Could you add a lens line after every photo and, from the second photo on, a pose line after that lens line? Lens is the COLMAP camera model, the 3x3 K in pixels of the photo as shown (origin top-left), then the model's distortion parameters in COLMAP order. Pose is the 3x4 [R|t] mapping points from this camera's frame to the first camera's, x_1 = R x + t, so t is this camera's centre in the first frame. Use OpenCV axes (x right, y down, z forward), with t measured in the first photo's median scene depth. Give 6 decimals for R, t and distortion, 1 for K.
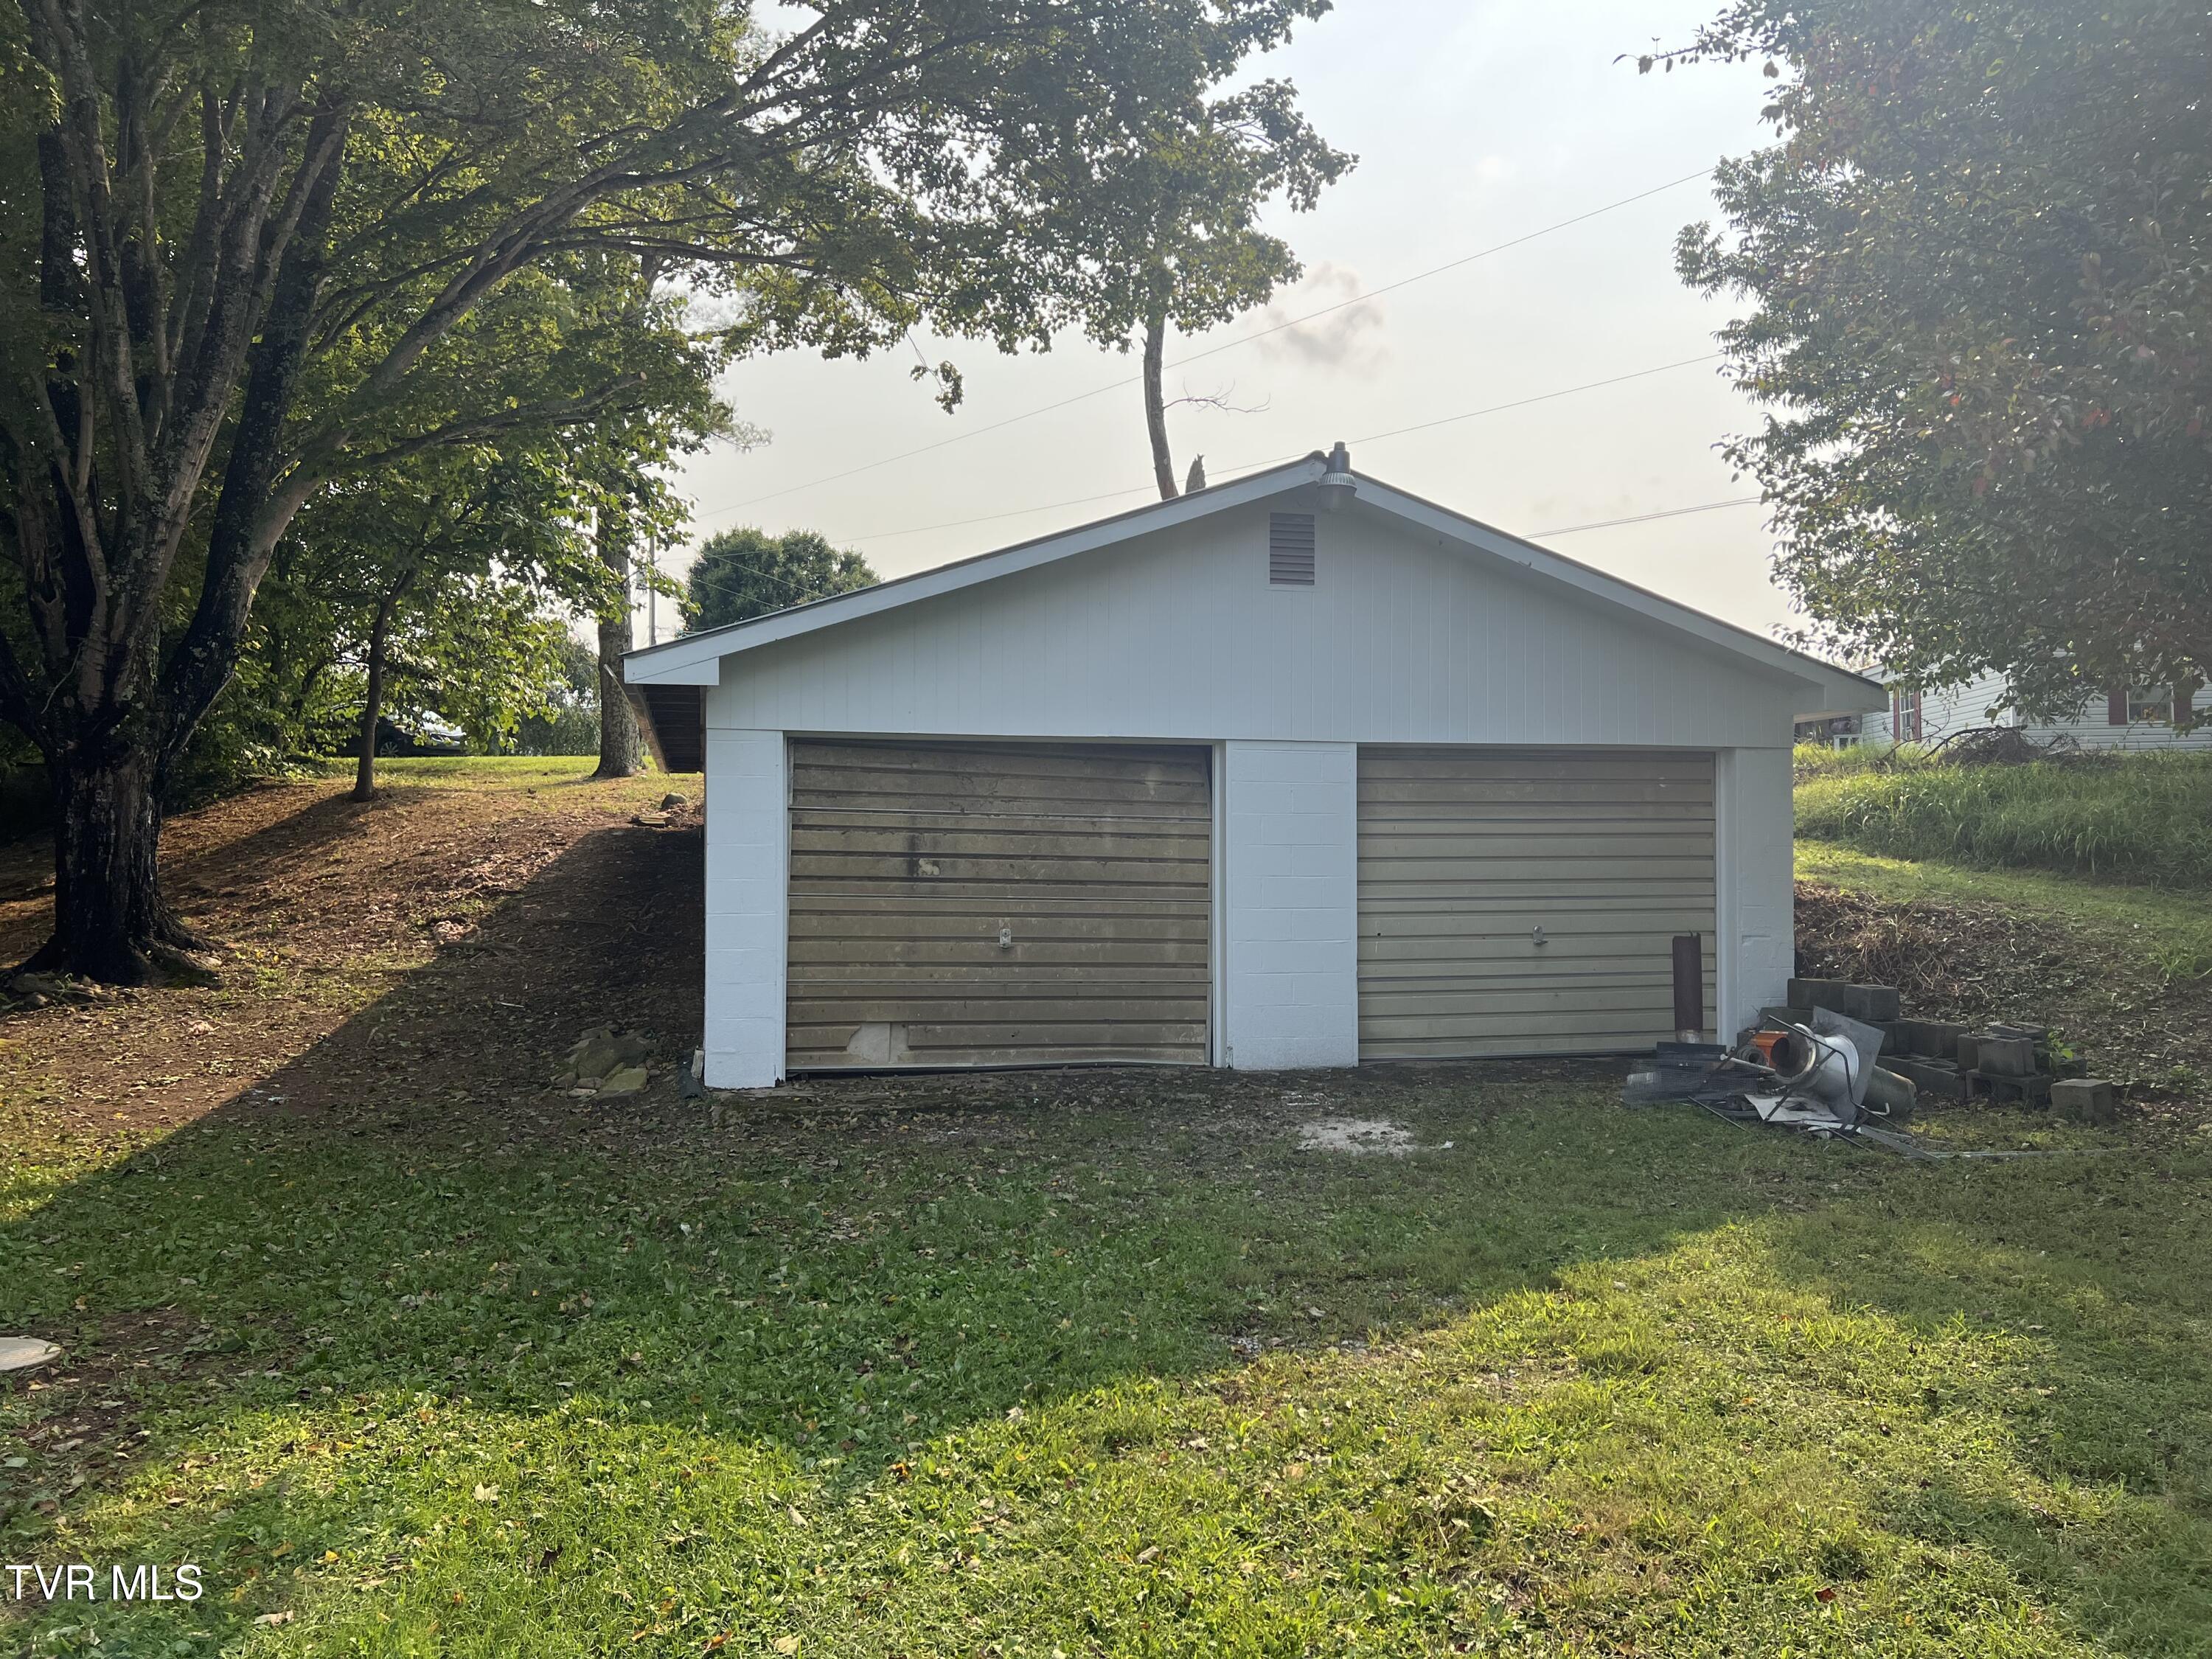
lens RADIAL K [[1660.6, 0, 1106.0], [0, 1660.6, 829.5], [0, 0, 1]] dist [0.049713, -0.154320]
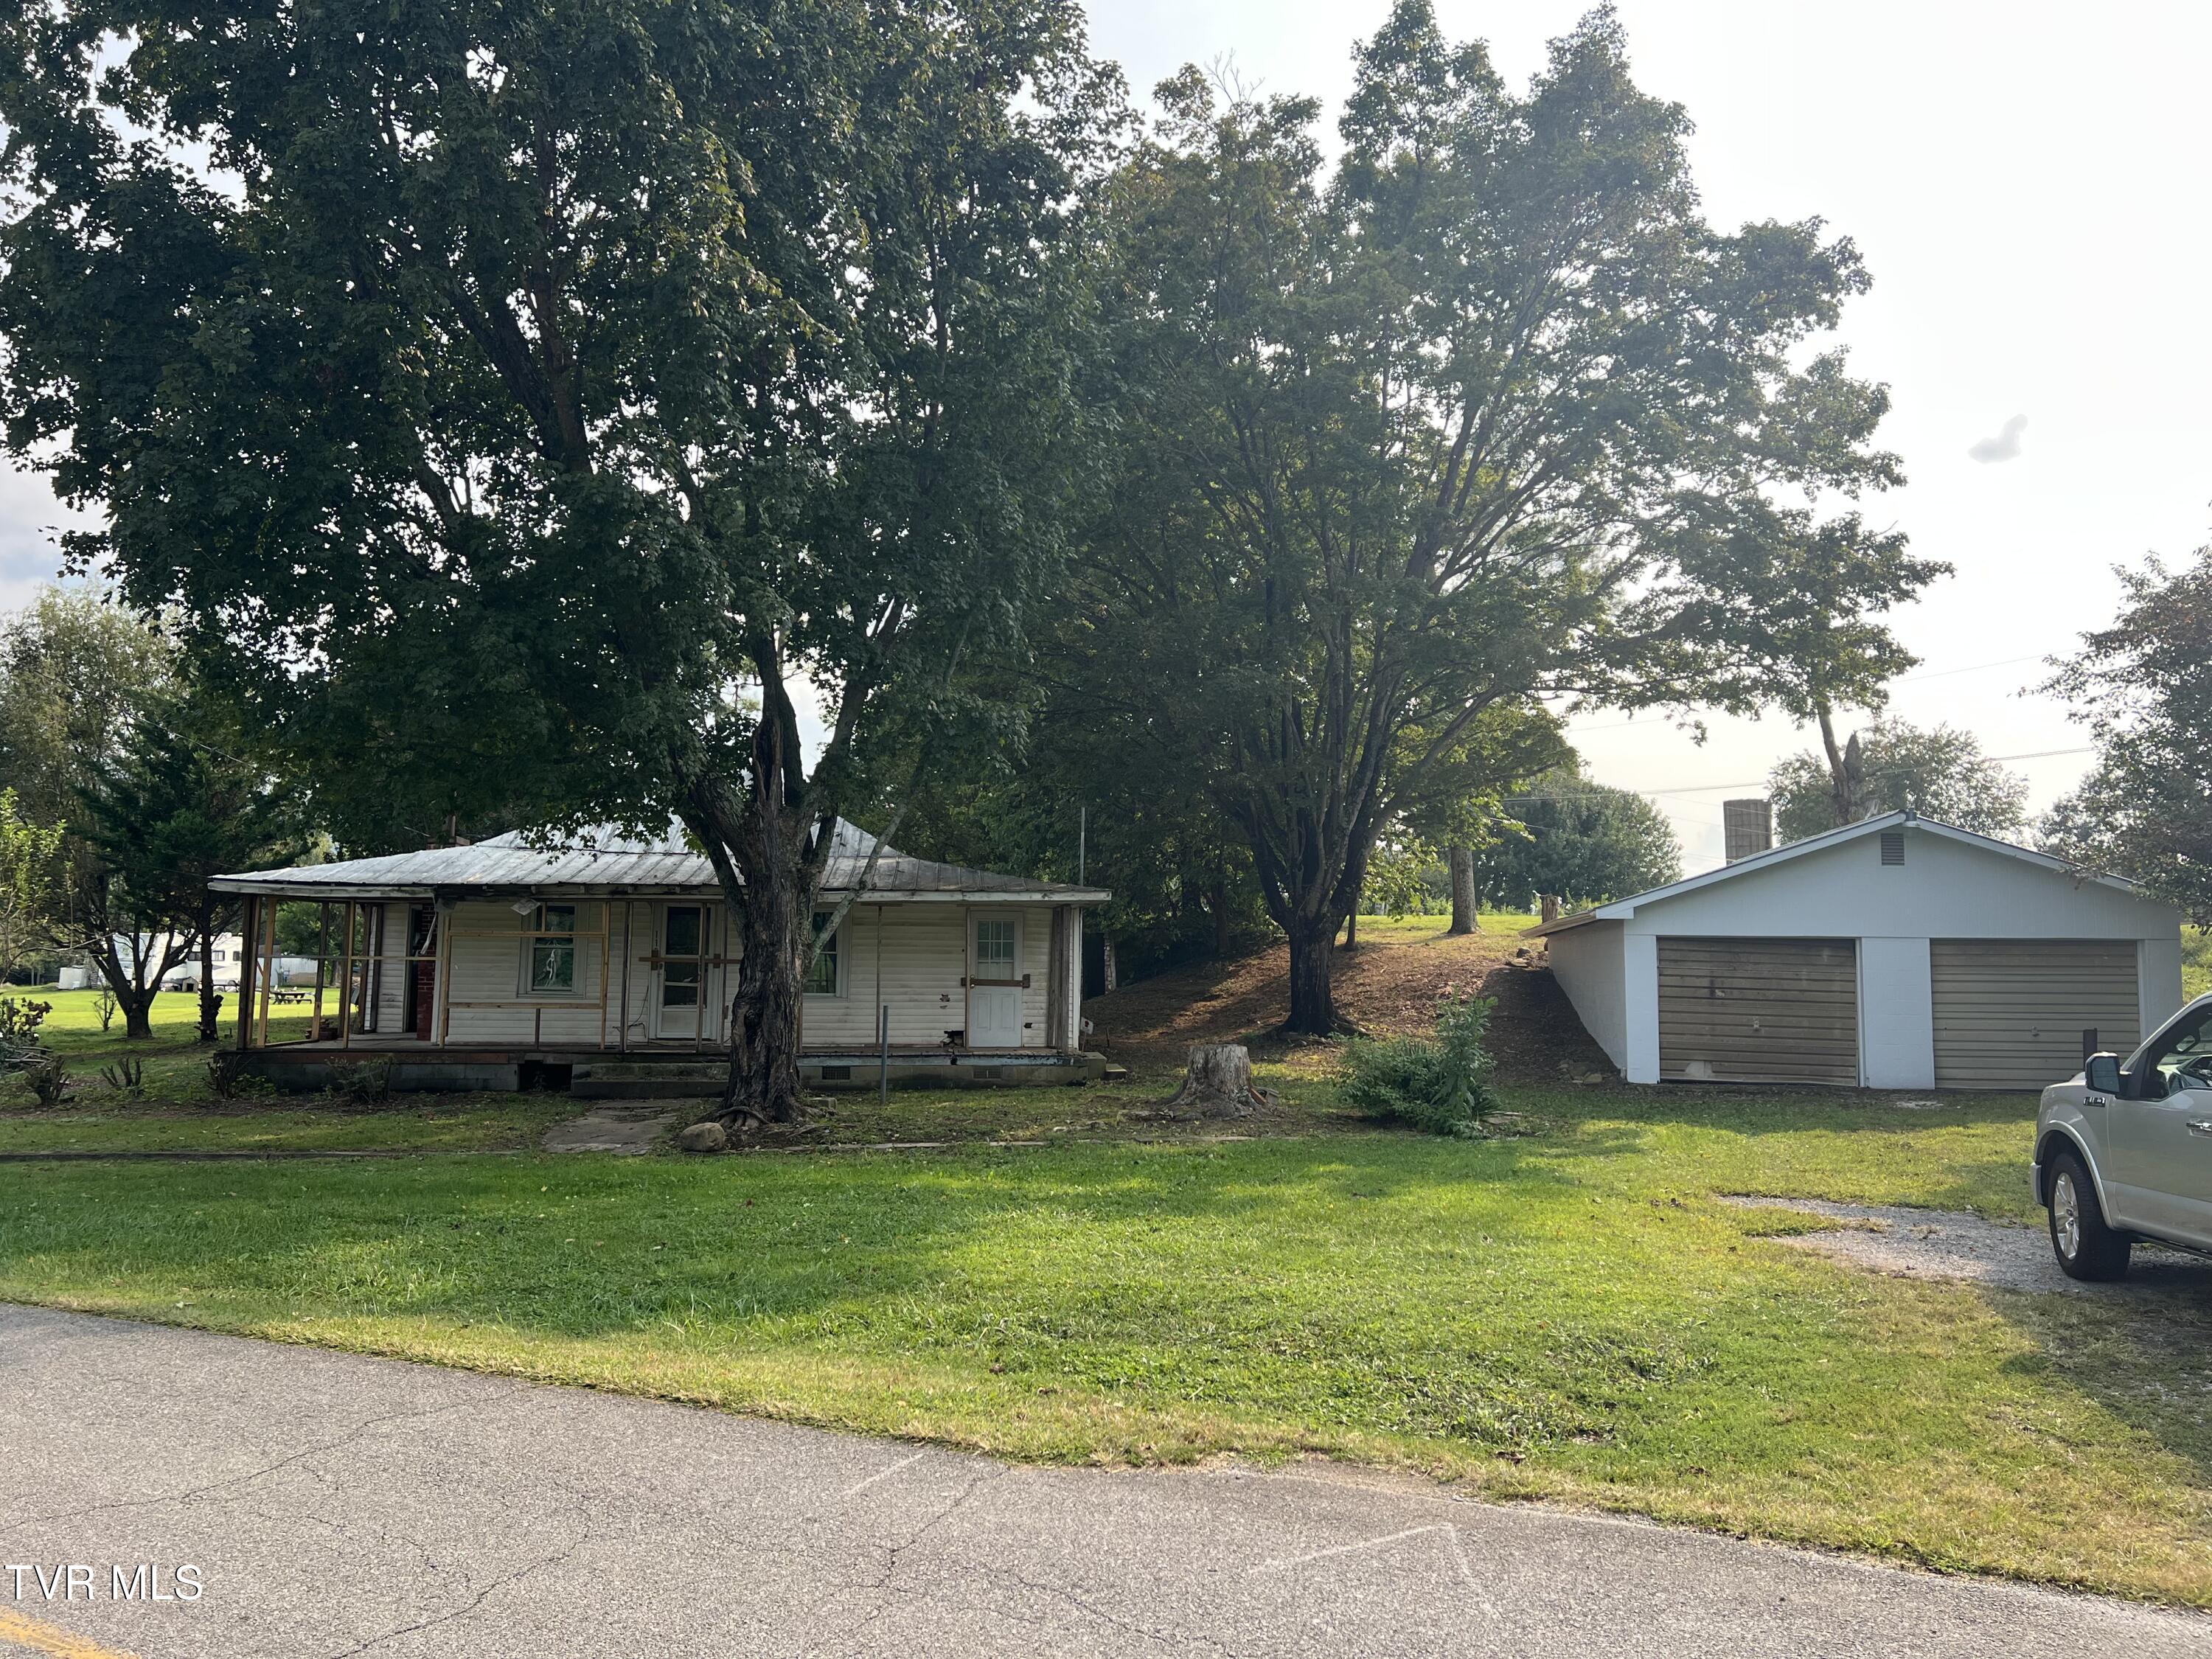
lens RADIAL K [[1683.5, 0, 1106.0], [0, 1683.5, 829.5], [0, 0, 1]] dist [0.156068, -0.314944]
pose [[0.932114, -0.022677, -0.361454, -0.036349], [-0.002726, 0.997570, -0.069616, -0.035116], [0.362155, 0.065875, 0.929787, -1.475959]]
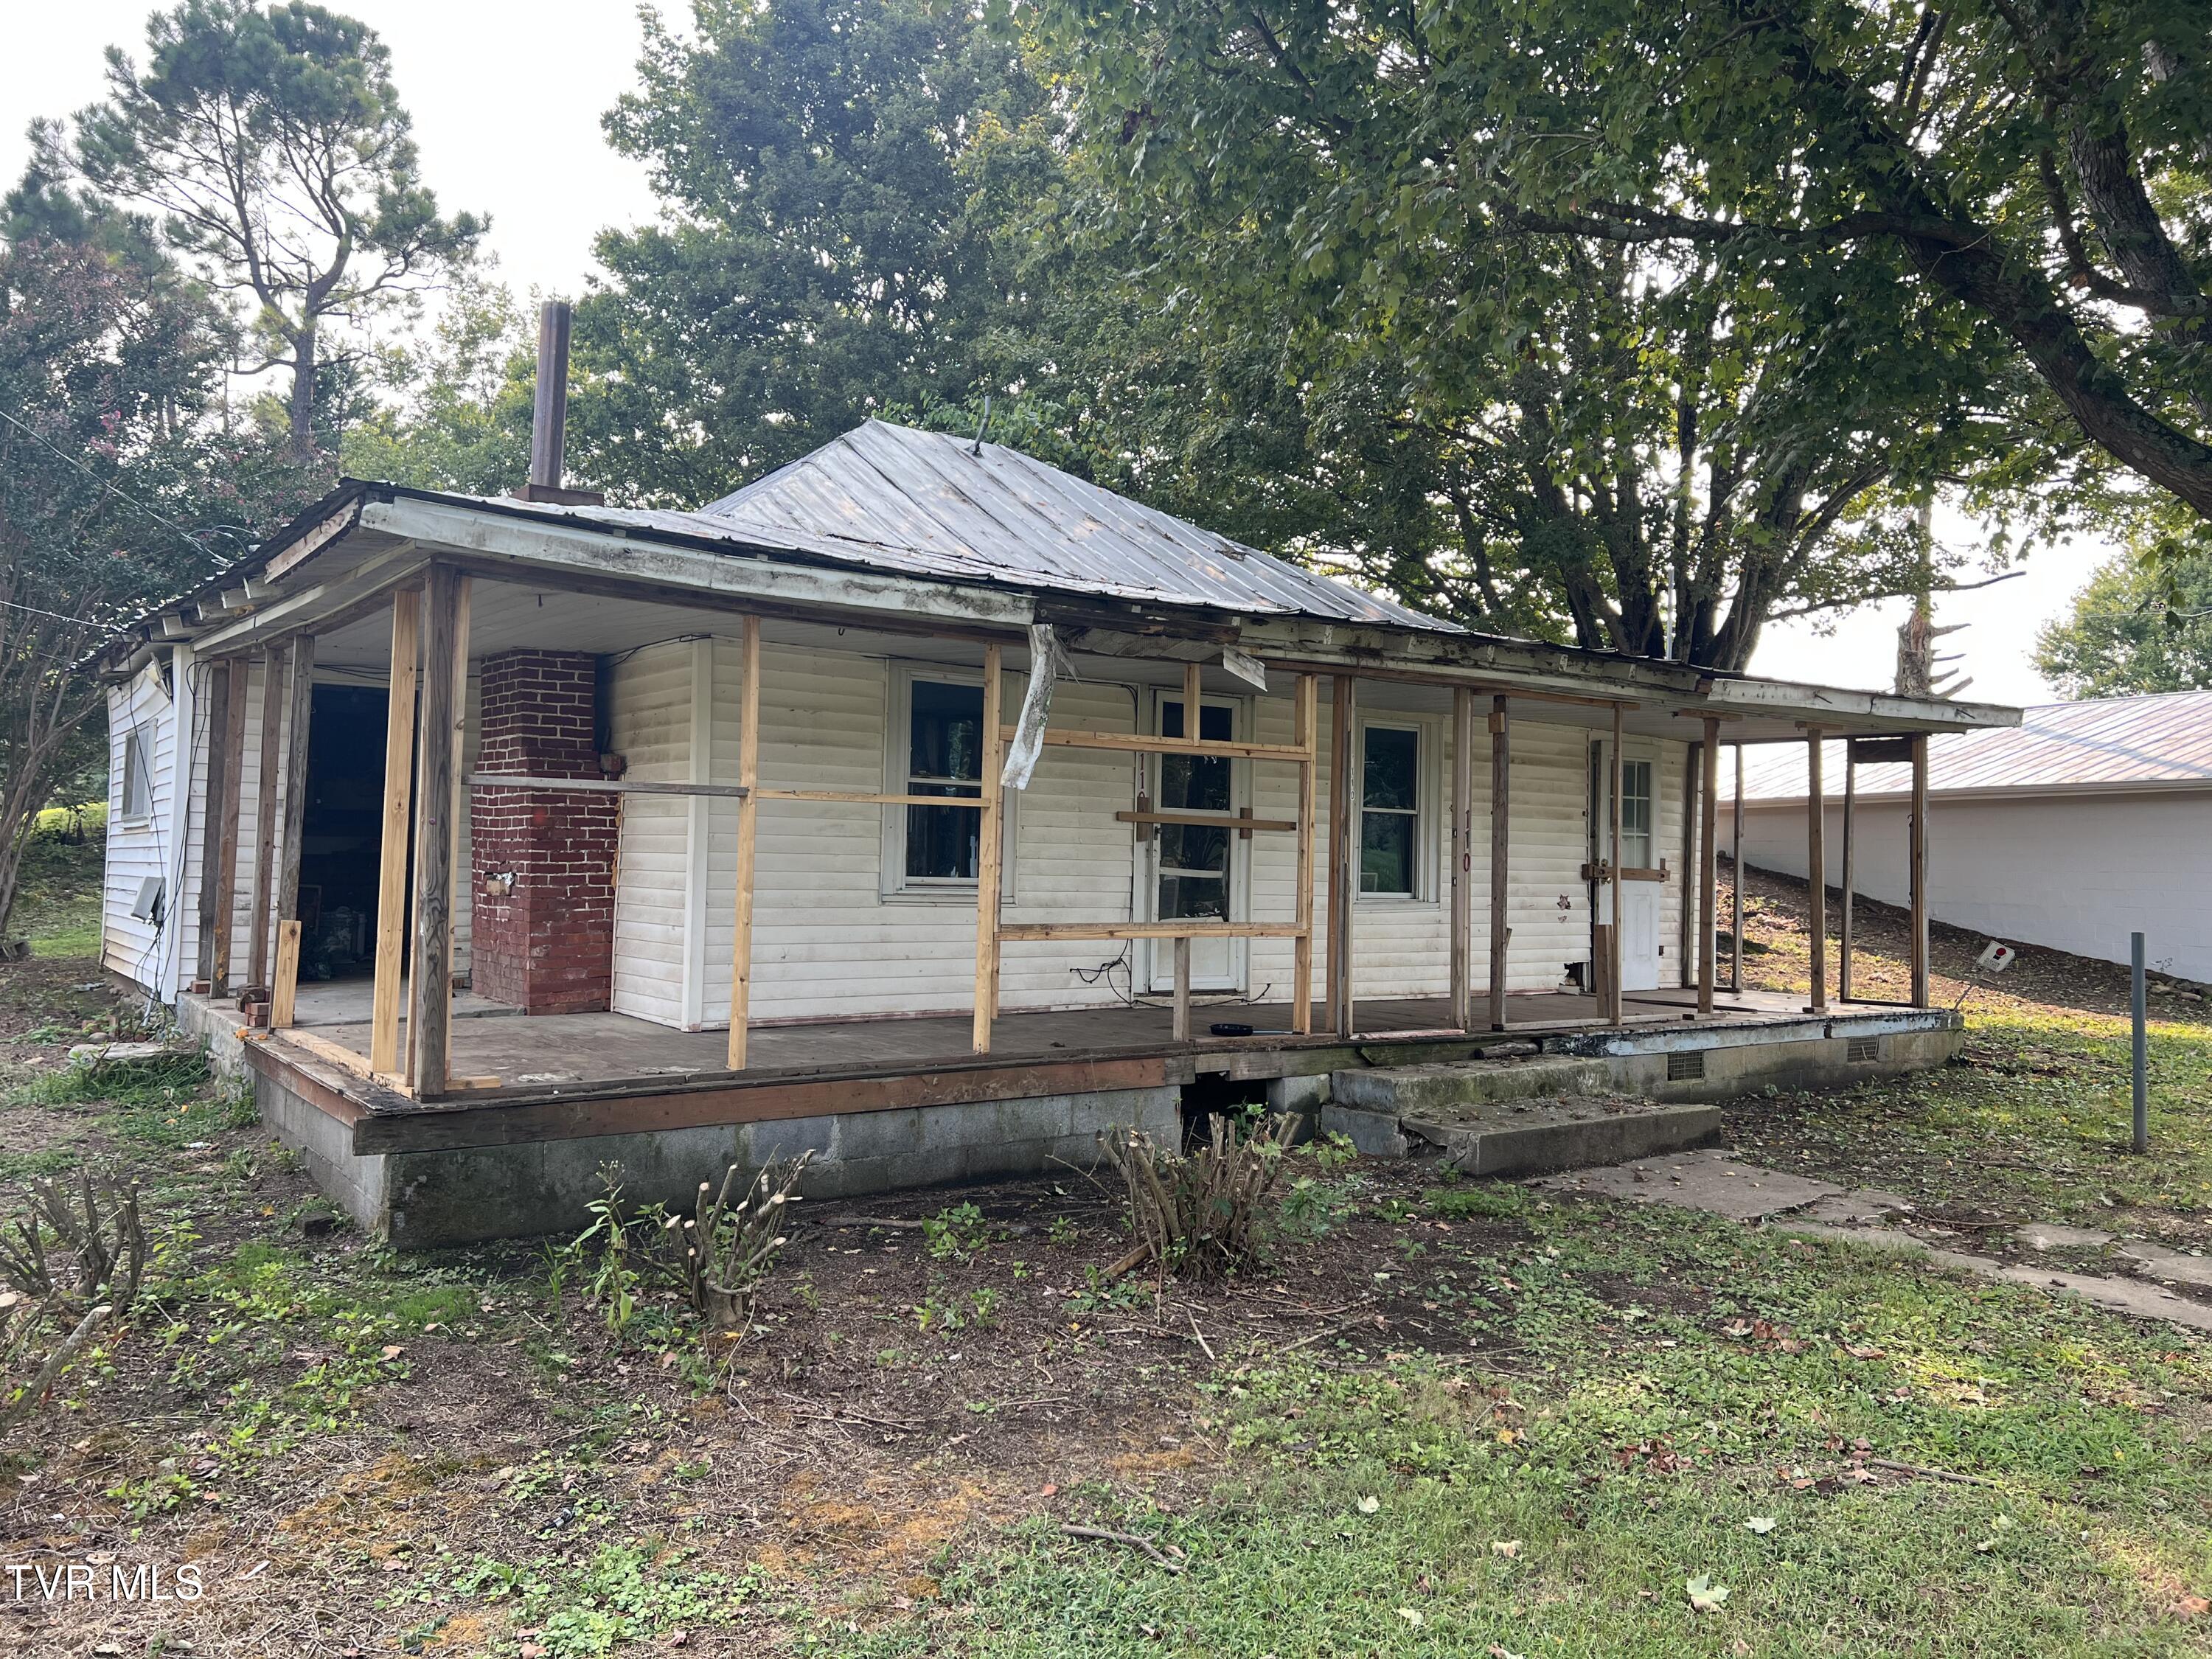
lens RADIAL K [[1673.5, 0, 1105.1], [0, 1673.5, 814.5], [0, 0, 1]] dist [0.126804, -0.157931]
pose [[0.986417, 0.020142, 0.163023, -1.649110], [-0.018332, 0.999753, -0.012599, -0.006723], [-0.163236, 0.009439, 0.986542, -0.524971]]
